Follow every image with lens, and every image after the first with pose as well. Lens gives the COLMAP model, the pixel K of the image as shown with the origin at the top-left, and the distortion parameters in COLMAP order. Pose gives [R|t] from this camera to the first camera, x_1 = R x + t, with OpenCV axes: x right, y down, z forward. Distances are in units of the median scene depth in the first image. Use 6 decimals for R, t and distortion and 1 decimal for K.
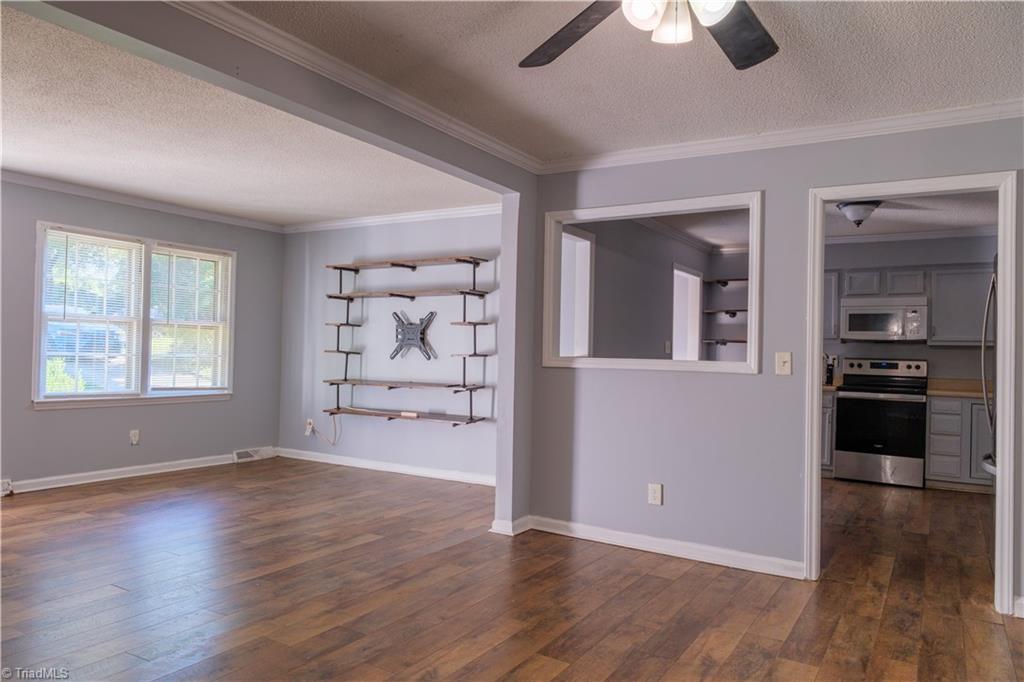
lens RADIAL K [[717.2, 0, 512.0], [0, 717.2, 341.0], [0, 0, 1]] dist [0.004229, -0.000912]
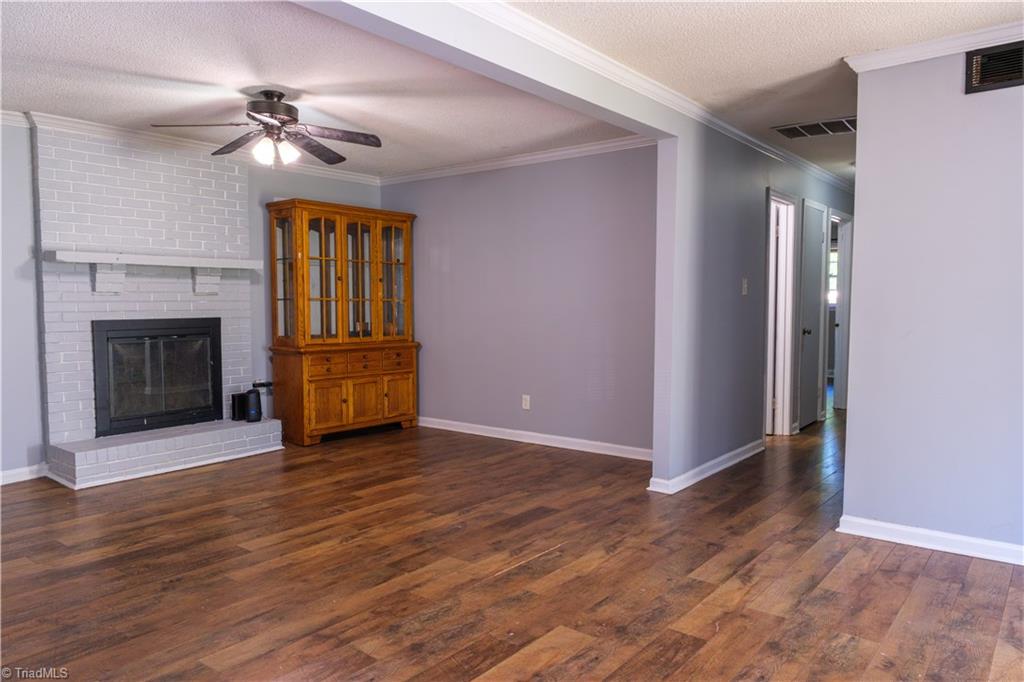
lens RADIAL K [[717.2, 0, 512.0], [0, 717.2, 341.0], [0, 0, 1]] dist [0.004229, -0.000912]
pose [[-0.992311, -0.029024, 0.120315, -0.461090], [-0.023188, 0.998499, 0.049621, 0.002261], [-0.121574, 0.046449, -0.991495, 1.819337]]
